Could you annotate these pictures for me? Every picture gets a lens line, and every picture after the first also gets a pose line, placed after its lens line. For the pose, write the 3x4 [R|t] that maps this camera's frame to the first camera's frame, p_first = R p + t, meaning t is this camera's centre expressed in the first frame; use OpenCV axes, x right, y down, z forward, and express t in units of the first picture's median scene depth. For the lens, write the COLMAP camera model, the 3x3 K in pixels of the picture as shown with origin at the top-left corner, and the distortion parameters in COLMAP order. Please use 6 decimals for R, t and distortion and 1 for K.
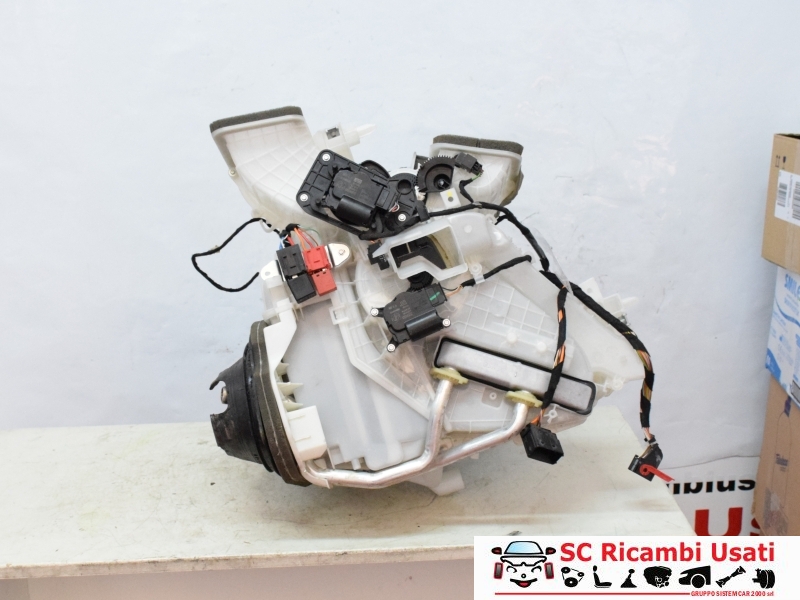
lens RADIAL K [[1071.5, 0, 396.0], [0, 1071.5, 301.9], [0, 0, 1]] dist [-0.022666, 0.000000]
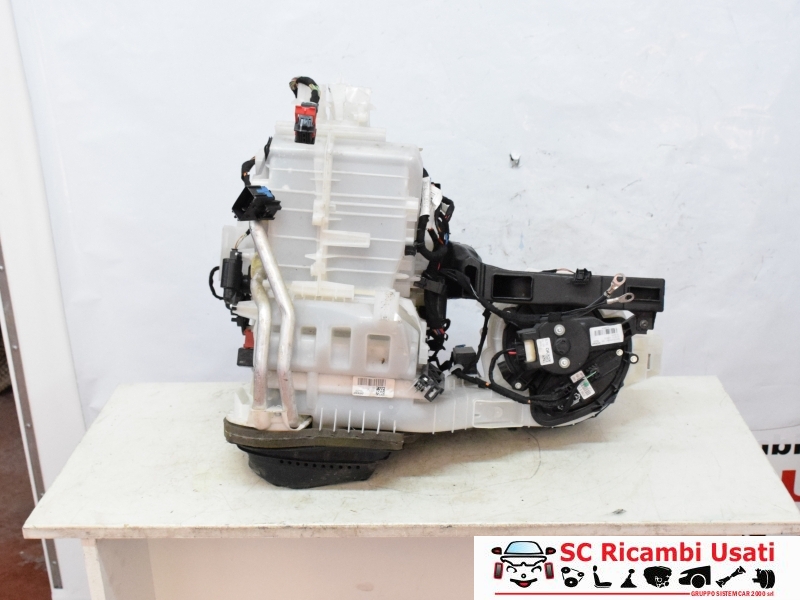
lens RADIAL K [[958.8, 0, 403.0], [0, 958.8, 301.8], [0, 0, 1]] dist [-0.030245, 0.000000]
pose [[0.996491, 0.022022, -0.080745, -0.016773], [-0.016774, 0.997737, 0.065111, -0.025485], [0.081996, -0.063528, 0.994606, 0.078152]]
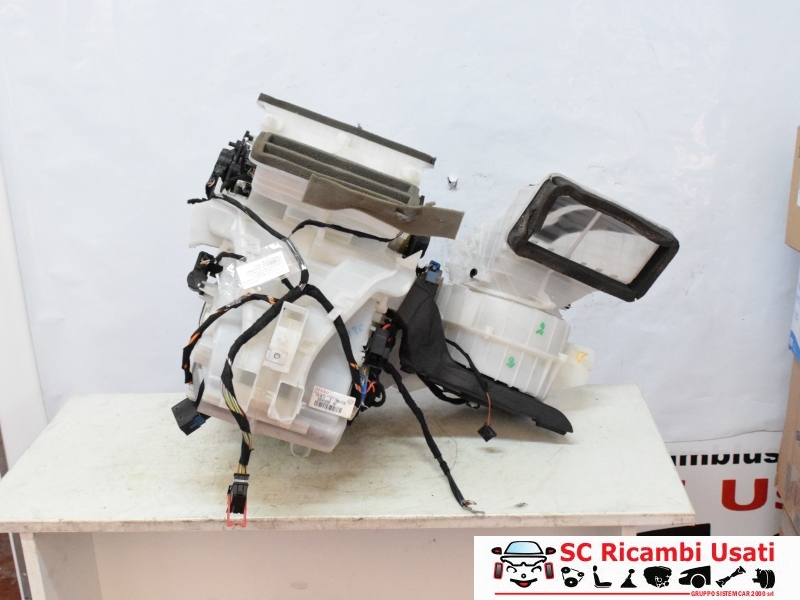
lens RADIAL K [[958.8, 0, 400.3], [0, 958.8, 300.1], [0, 0, 1]] dist [-0.030245, 0.000000]
pose [[0.995415, 0.010830, -0.095036, 0.058617], [-0.008231, 0.999582, 0.027697, -0.009762], [0.095297, -0.026788, 0.995088, 0.033278]]
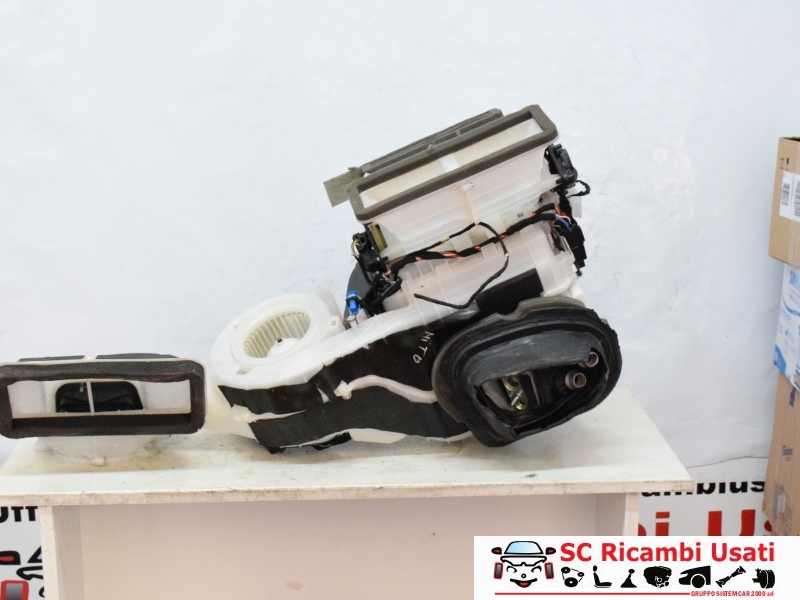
lens RADIAL K [[1289.9, 0, 398.0], [0, 1289.9, 298.9], [0, 0, 1]] dist [-0.012860, 0.000000]
pose [[0.999800, 0.017192, 0.010231, -0.034042], [-0.016610, 0.998378, -0.054462, 0.078939], [-0.011150, 0.054281, 0.998463, -0.264691]]
